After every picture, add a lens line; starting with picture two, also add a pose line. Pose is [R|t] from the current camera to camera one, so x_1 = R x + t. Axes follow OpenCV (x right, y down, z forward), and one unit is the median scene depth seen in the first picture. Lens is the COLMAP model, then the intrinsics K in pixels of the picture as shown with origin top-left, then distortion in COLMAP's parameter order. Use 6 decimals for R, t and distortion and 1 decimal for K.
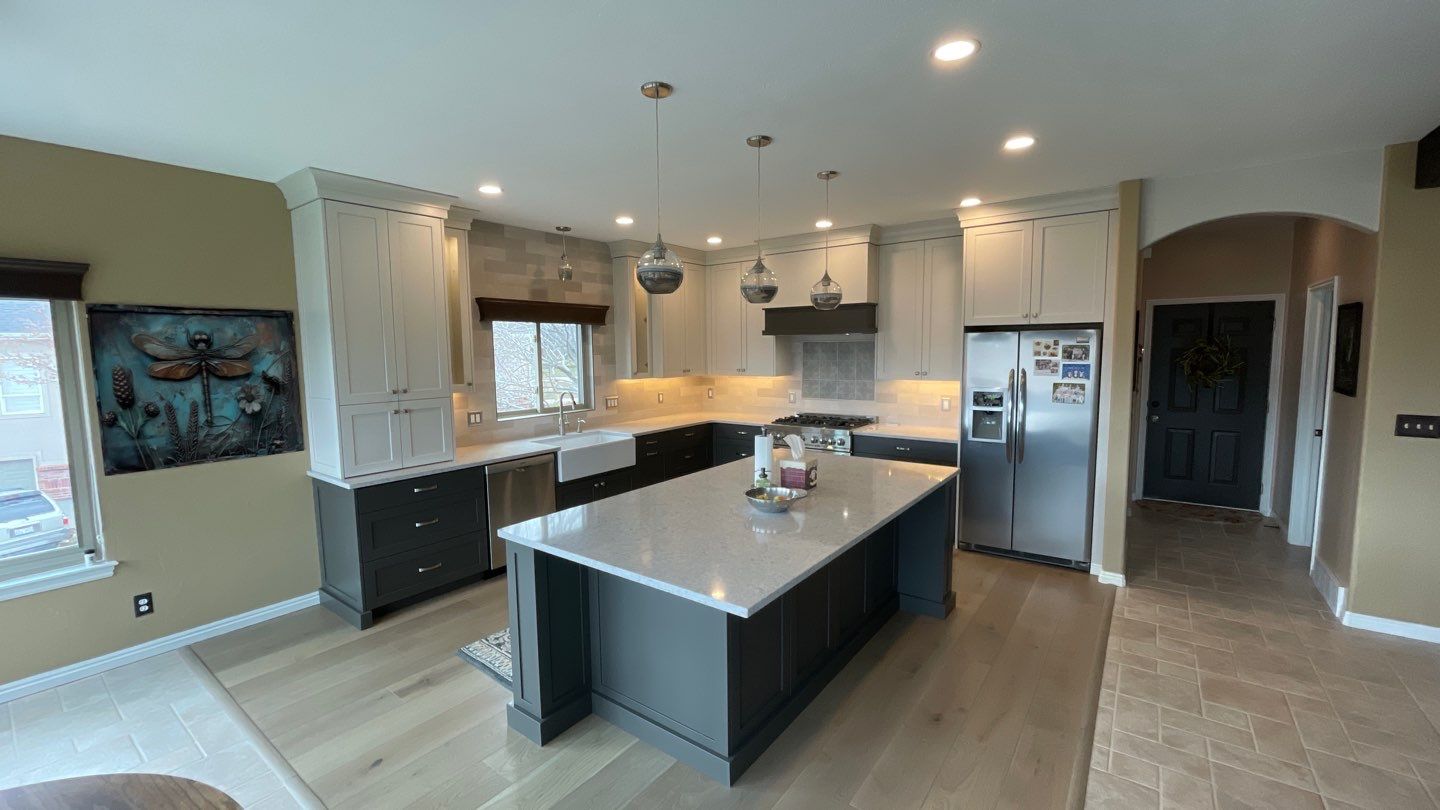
lens RADIAL K [[578.1, 0, 716.8], [0, 578.1, 401.3], [0, 0, 1]] dist [-0.003123, -0.000124]
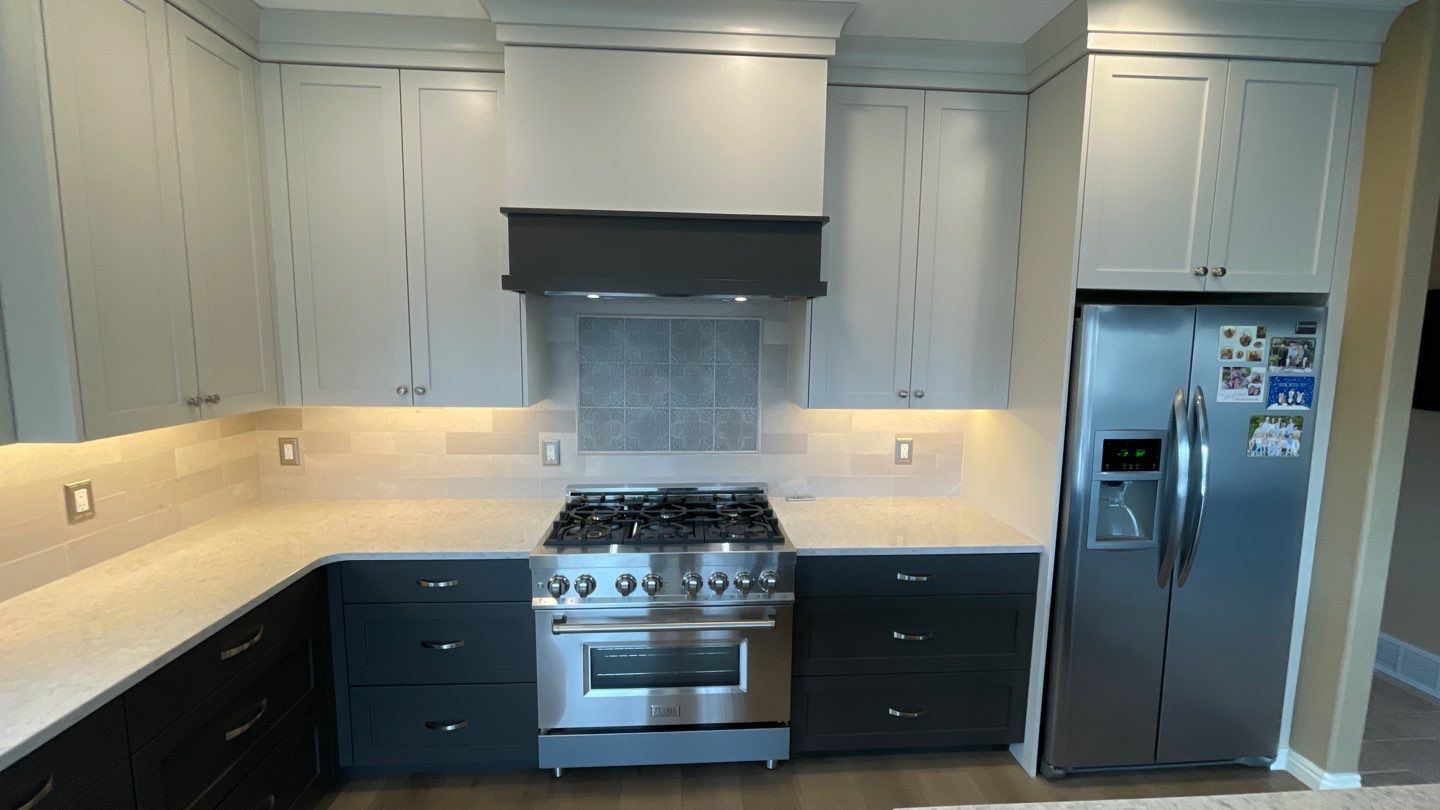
lens RADIAL K [[578.1, 0, 716.8], [0, 578.1, 401.3], [0, 0, 1]] dist [-0.003123, -0.000124]
pose [[0.758141, -0.051789, 0.650031, -0.071565], [0.039731, 0.998658, 0.033226, -0.082087], [-0.650879, 0.000636, 0.759181, 0.978670]]
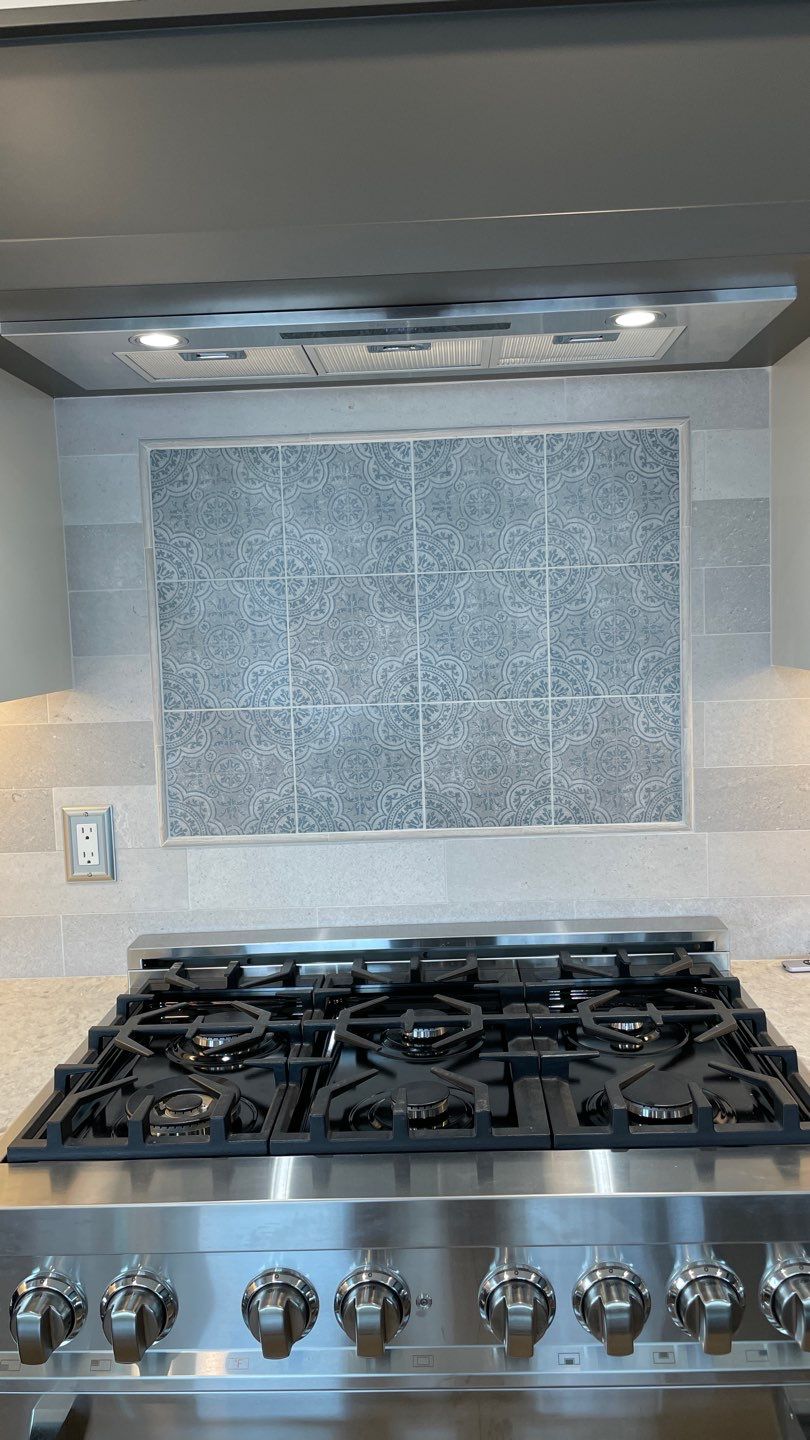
lens RADIAL K [[1089.2, 0, 408.7], [0, 1089.2, 707.0], [0, 0, 1]] dist [0.087156, -0.121851]
pose [[0.821153, -0.066176, 0.566858, 0.069396], [0.080877, 0.996724, -0.000799, -0.053511], [-0.564948, 0.046502, 0.823815, 1.164075]]
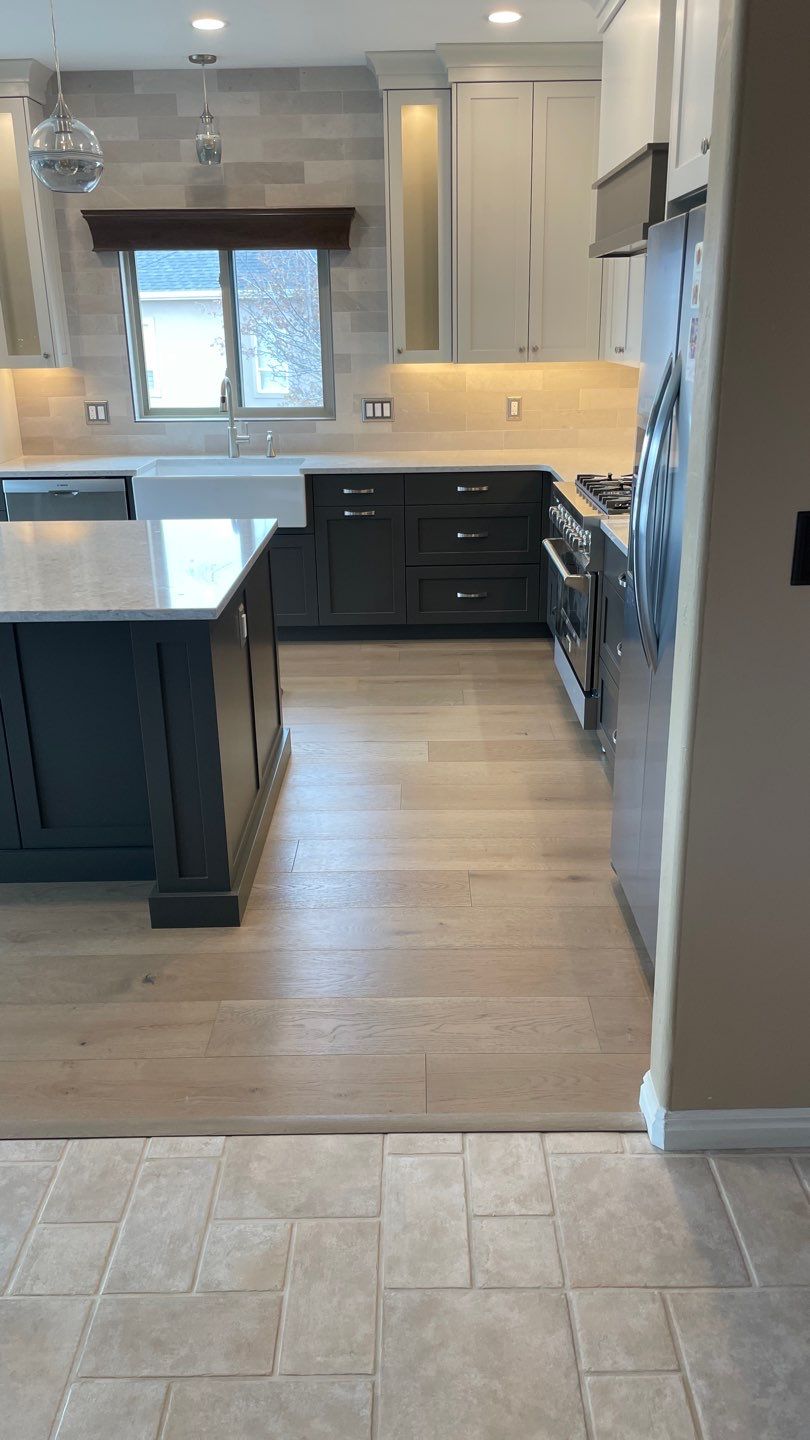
lens RADIAL K [[1089.2, 0, 408.7], [0, 1089.2, 707.0], [0, 0, 1]] dist [0.087156, -0.121851]
pose [[0.600350, 0.267980, -0.753503, 0.980473], [-0.067518, 0.955808, 0.286134, -0.038745], [0.796882, -0.120905, 0.591912, 0.596209]]
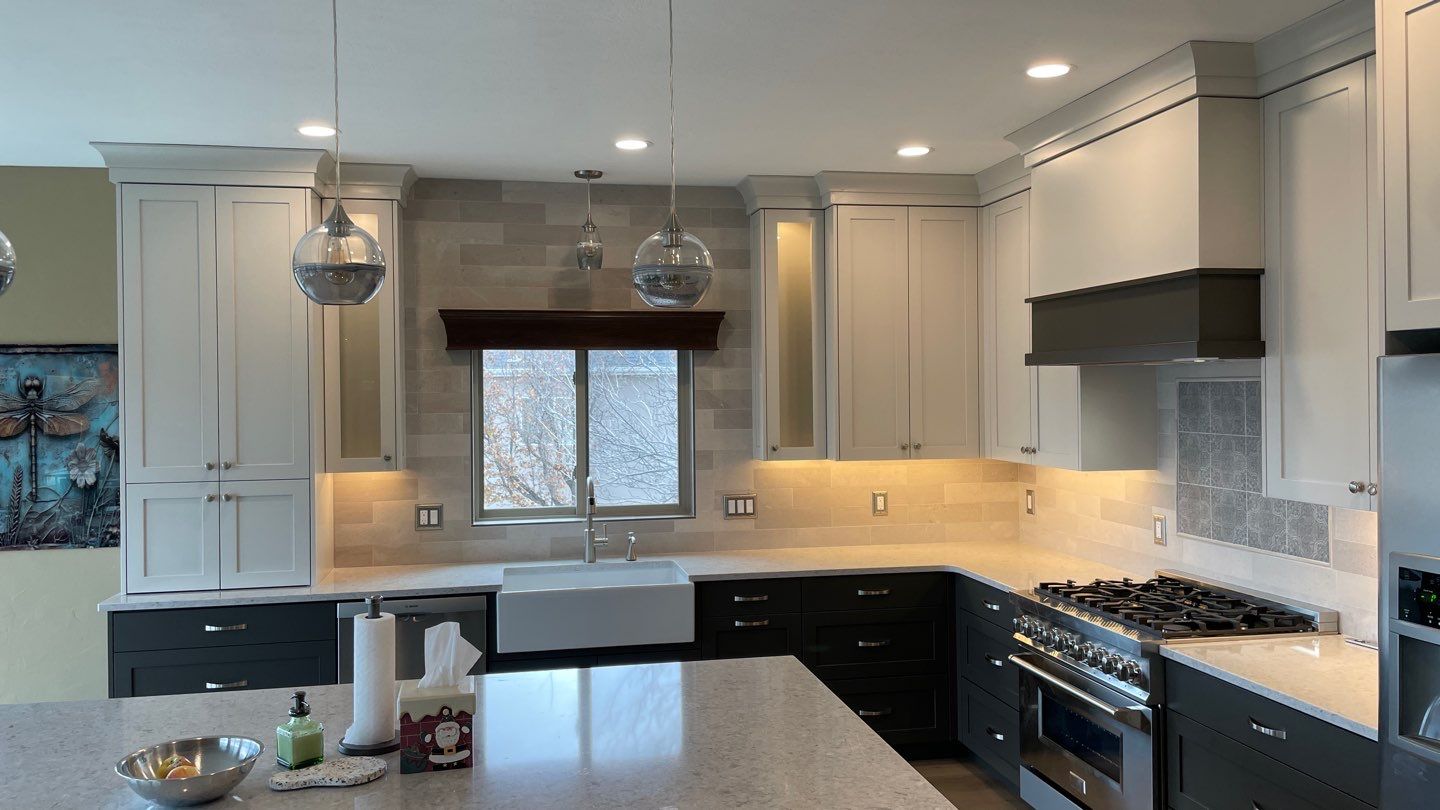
lens RADIAL K [[1089.2, 0, 722.1], [0, 1089.2, 390.0], [0, 0, 1]] dist [0.087156, -0.121851]
pose [[0.742465, 0.003204, -0.669877, 0.633900], [-0.060754, 0.996190, -0.062572, -0.055121], [0.667124, 0.087155, 0.739831, 0.443281]]
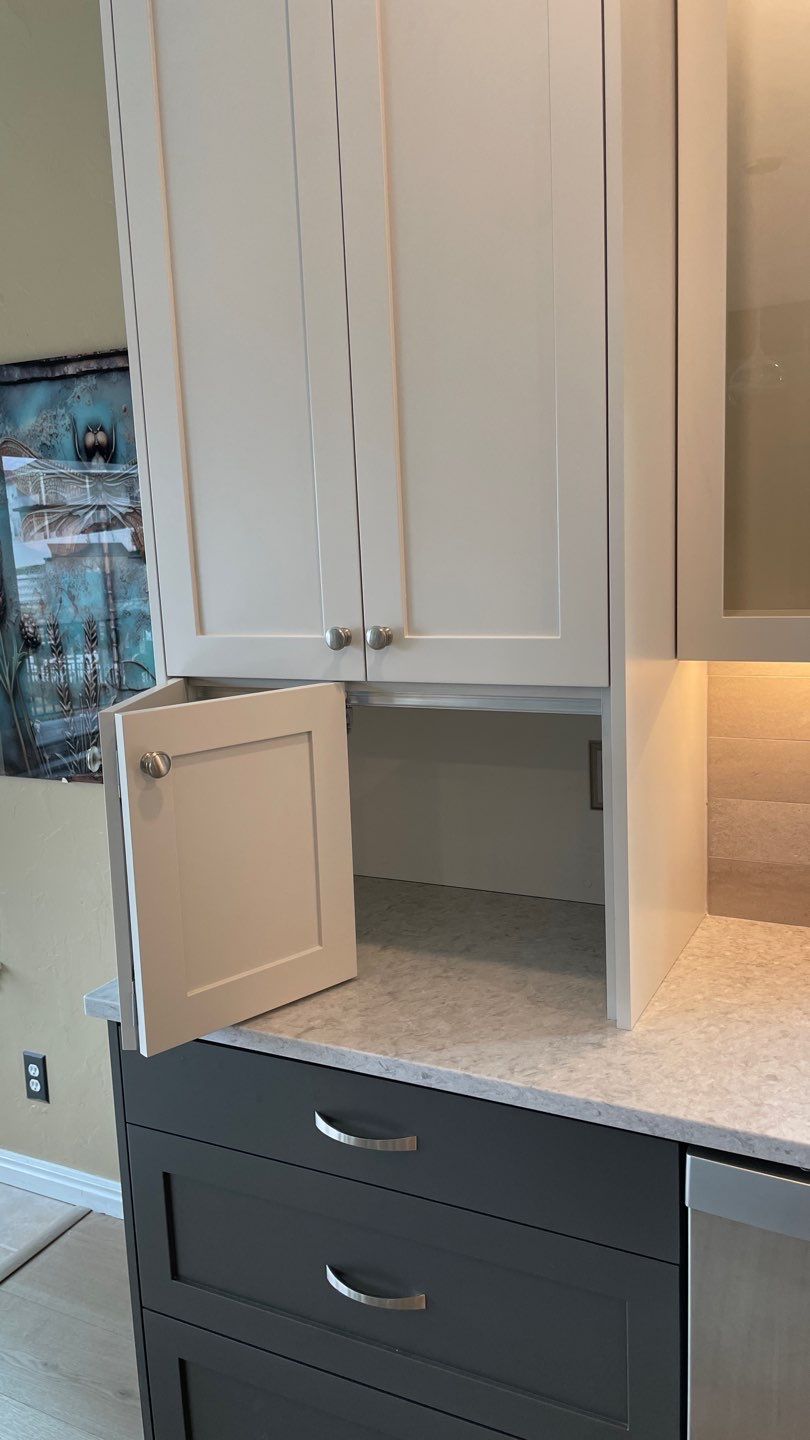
lens RADIAL K [[1089.2, 0, 408.7], [0, 1089.2, 707.0], [0, 0, 1]] dist [0.087156, -0.121851]
pose [[0.178324, 0.160154, -0.970851, -0.144931], [-0.052314, 0.986813, 0.153178, -0.051921], [0.982580, 0.023474, 0.184351, 0.895573]]
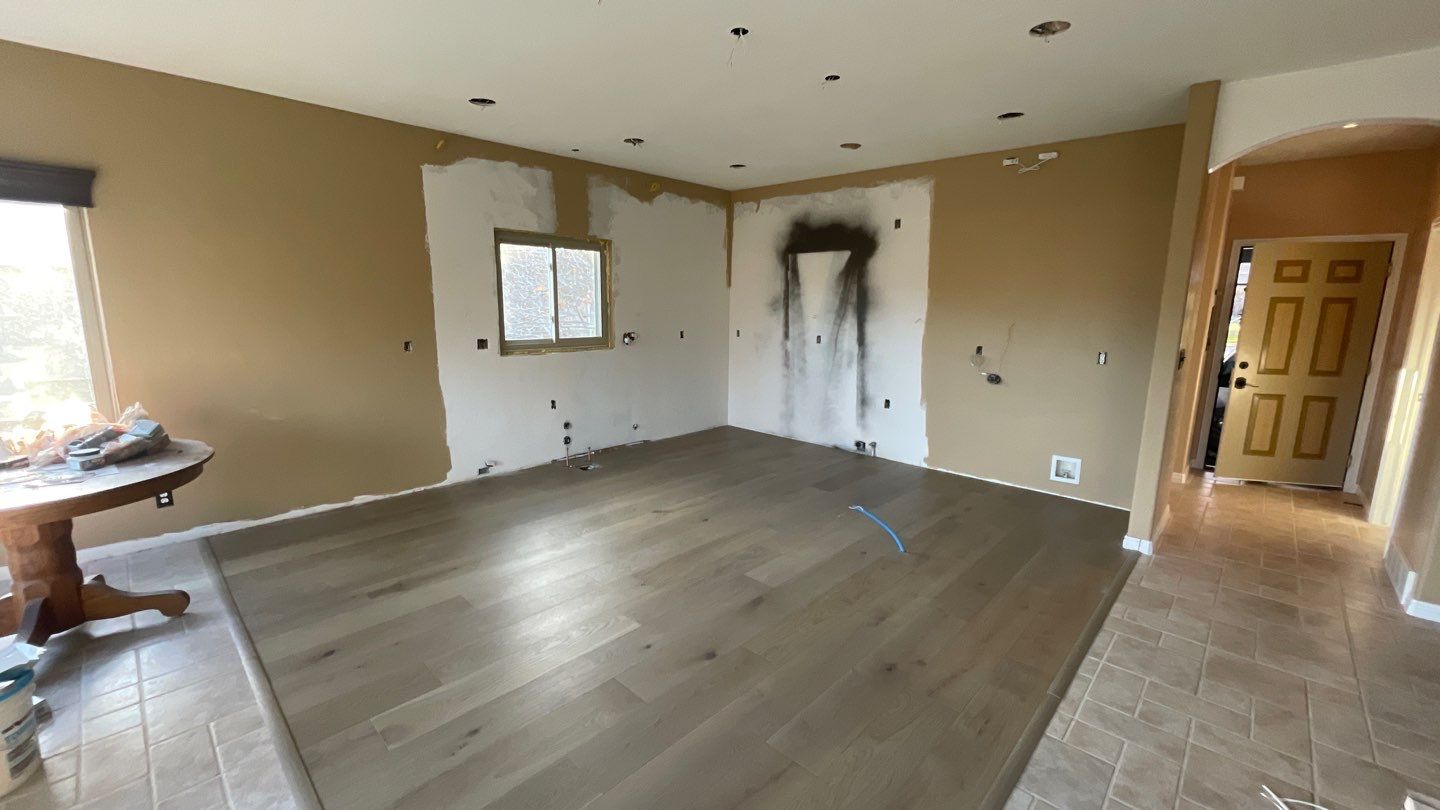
lens RADIAL K [[578.1, 0, 716.8], [0, 578.1, 401.3], [0, 0, 1]] dist [-0.003123, -0.000124]
pose [[0.992550, 0.048242, -0.111879, 0.121036], [-0.038943, 0.995716, 0.083862, 0.033393], [0.115445, -0.078881, 0.990177, 0.047843]]
